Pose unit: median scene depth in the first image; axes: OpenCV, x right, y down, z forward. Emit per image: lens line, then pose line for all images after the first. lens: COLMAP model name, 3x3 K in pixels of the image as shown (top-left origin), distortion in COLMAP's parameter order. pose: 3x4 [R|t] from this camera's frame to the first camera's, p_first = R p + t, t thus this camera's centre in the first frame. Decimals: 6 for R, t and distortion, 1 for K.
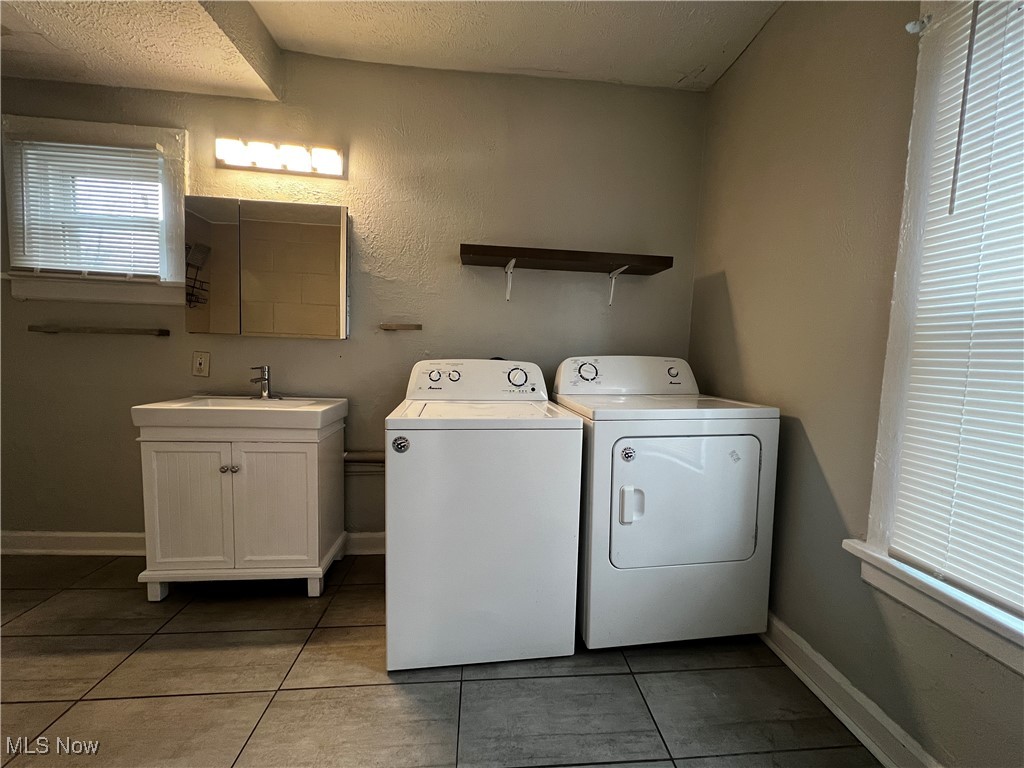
lens RADIAL K [[407.1, 0, 516.2], [0, 407.1, 380.9], [0, 0, 1]] dist [-0.000218, -0.000012]
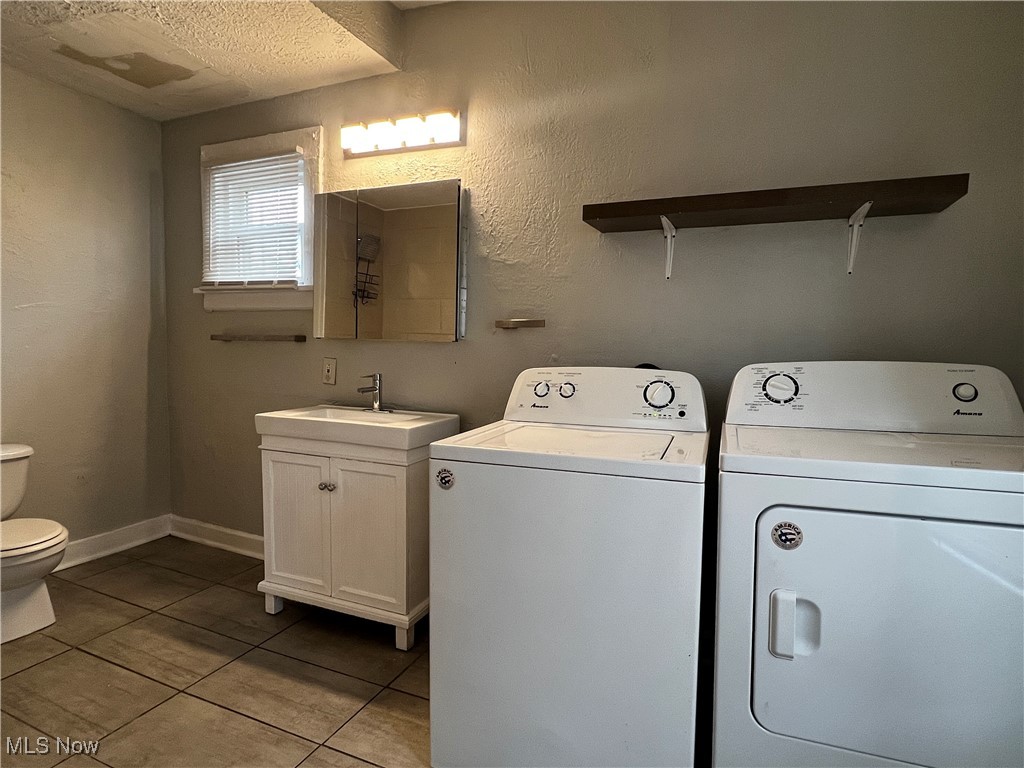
lens RADIAL K [[556.0, 0, 512.0], [0, 556.0, 384.0], [0, 0, 1]] dist [-0.002006, -0.000315]
pose [[0.874241, 0.017519, -0.485176, 0.230074], [-0.023998, 0.999686, -0.007145, -0.013267], [0.484899, 0.017890, 0.874387, 0.092405]]
